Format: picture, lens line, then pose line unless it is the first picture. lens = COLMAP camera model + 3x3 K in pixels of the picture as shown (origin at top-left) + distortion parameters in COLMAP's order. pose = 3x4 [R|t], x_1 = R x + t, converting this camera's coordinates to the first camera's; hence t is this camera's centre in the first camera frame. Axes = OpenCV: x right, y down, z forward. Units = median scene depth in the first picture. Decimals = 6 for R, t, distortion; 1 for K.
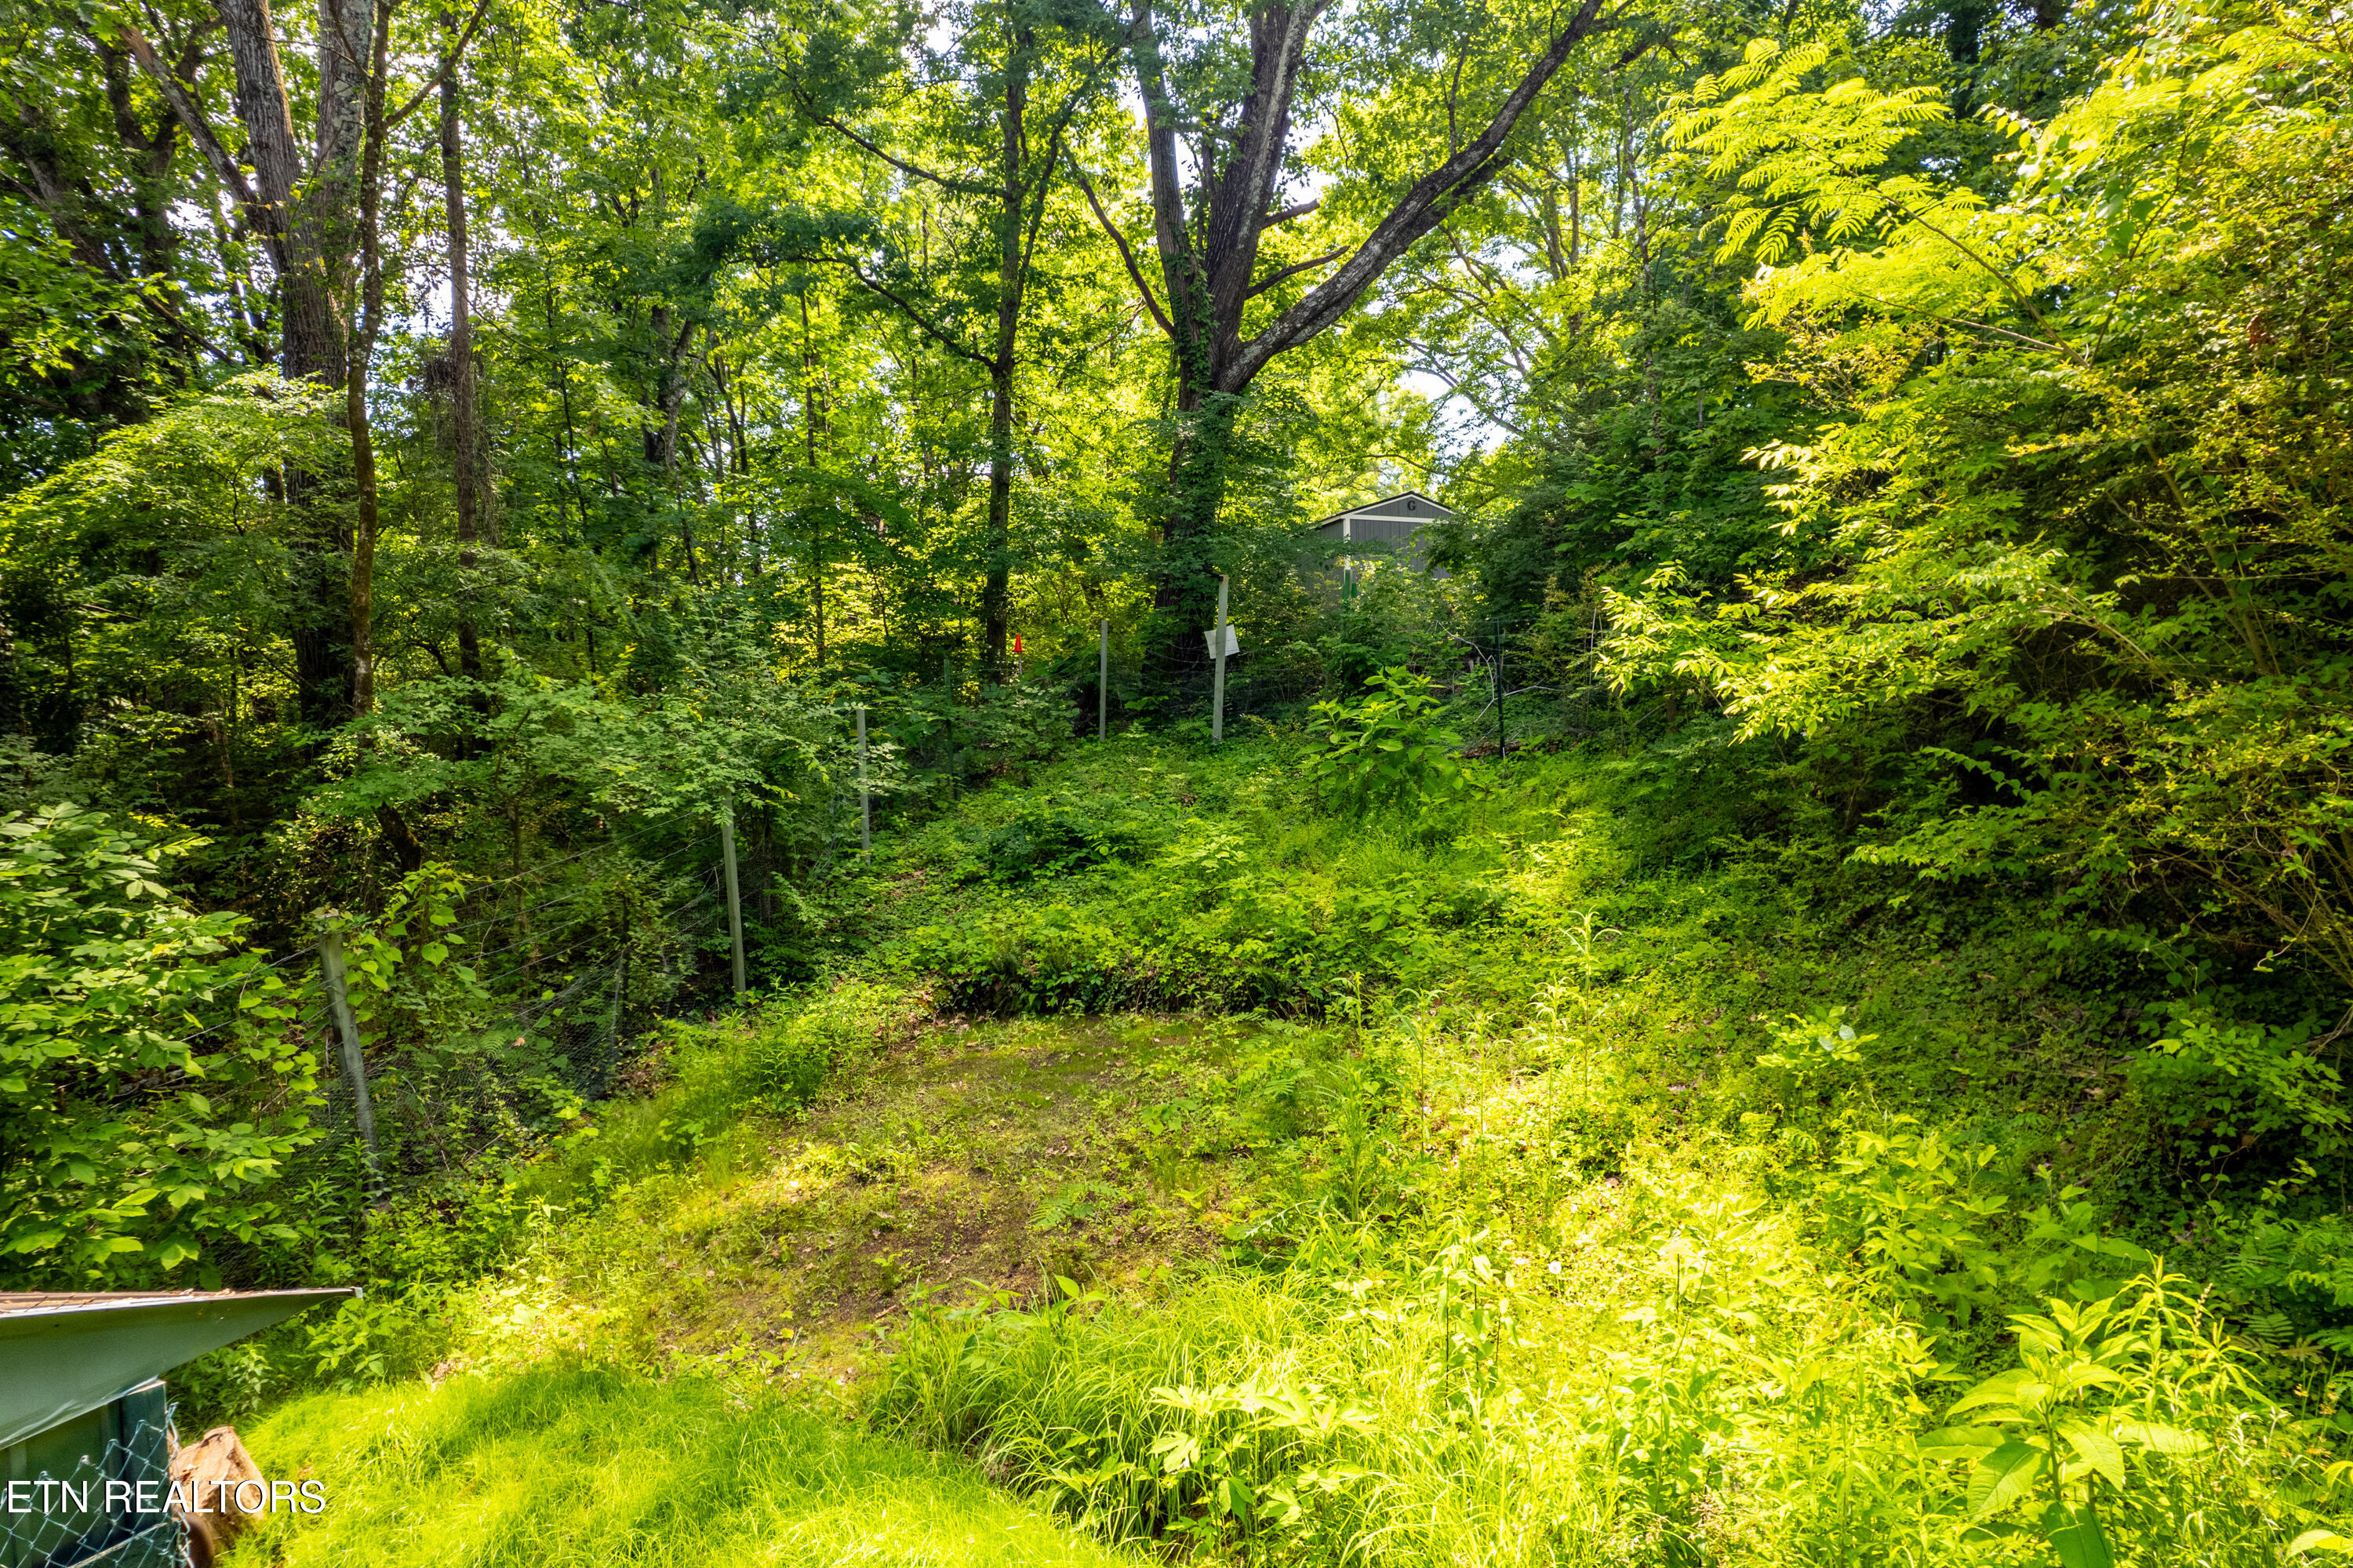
lens RADIAL K [[1617.0, 0, 1166.8], [0, 1617.0, 759.5], [0, 0, 1]] dist [-0.000777, -0.001085]
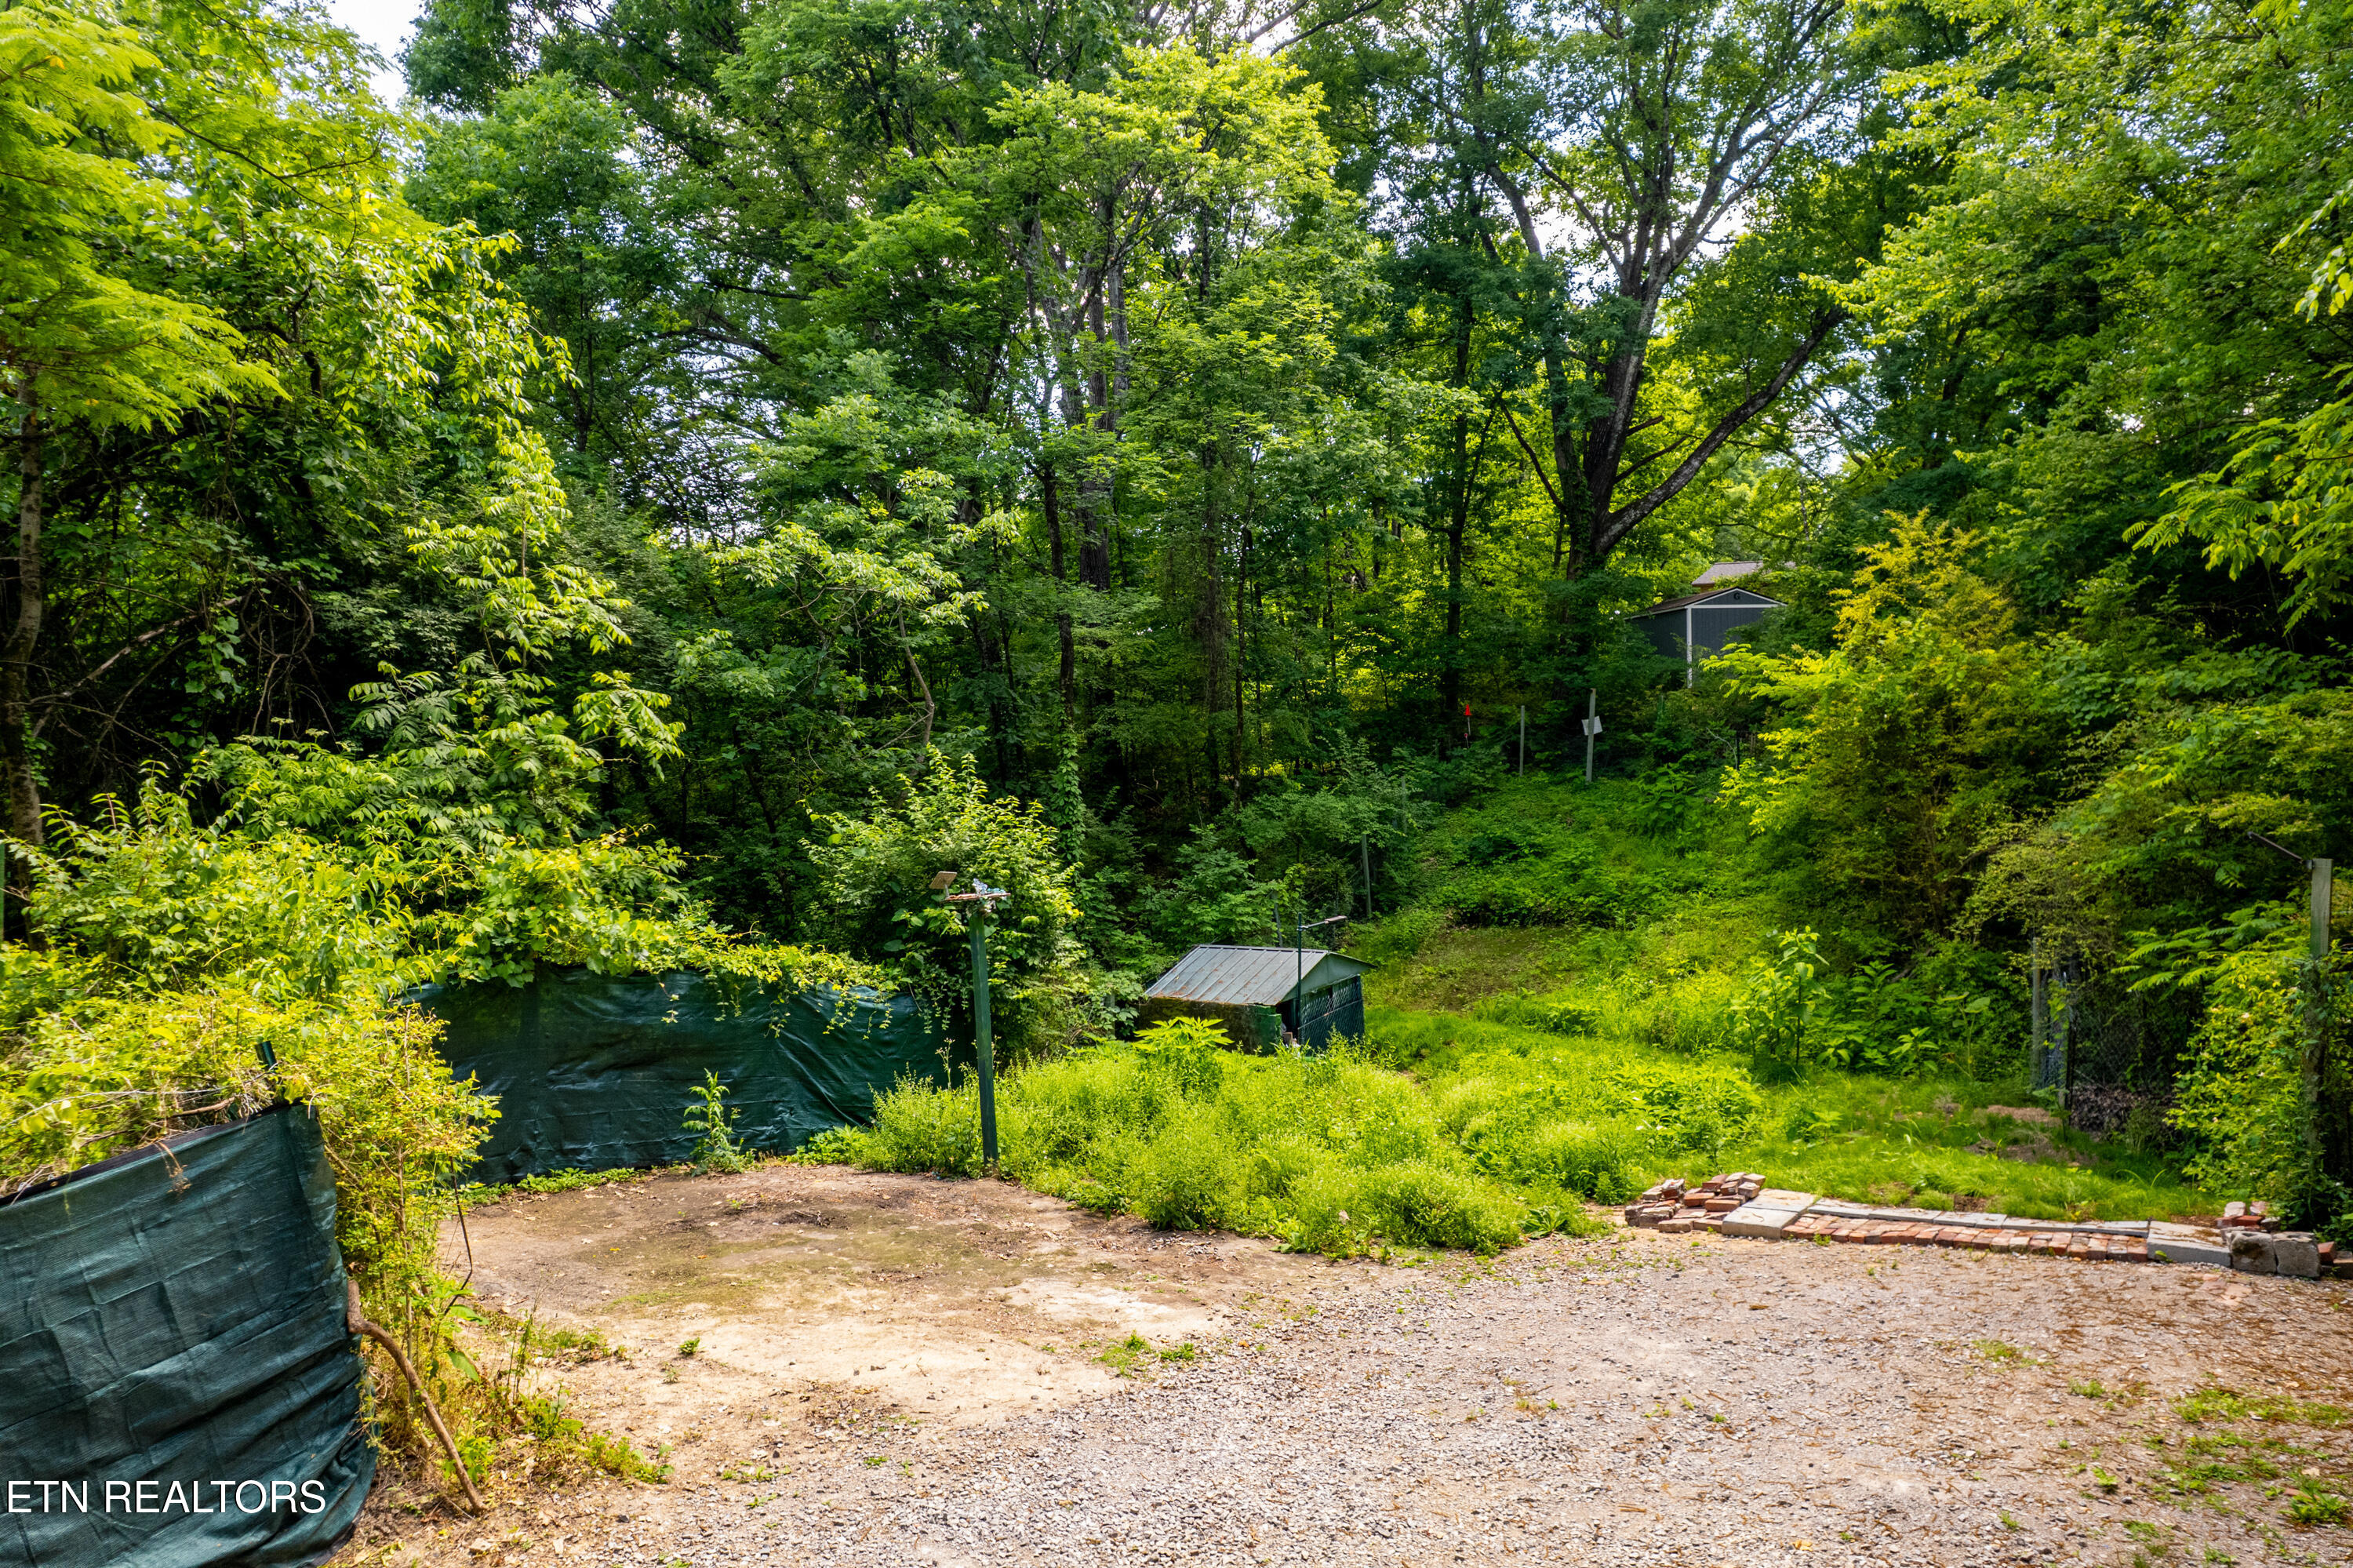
lens RADIAL K [[1617.0, 0, 1166.8], [0, 1617.0, 759.5], [0, 0, 1]] dist [-0.000777, -0.001085]
pose [[0.970331, 0.004029, -0.241745, 0.015007], [0.004196, 0.999430, 0.033498, -0.137076], [0.241742, -0.033519, 0.969761, -1.160932]]
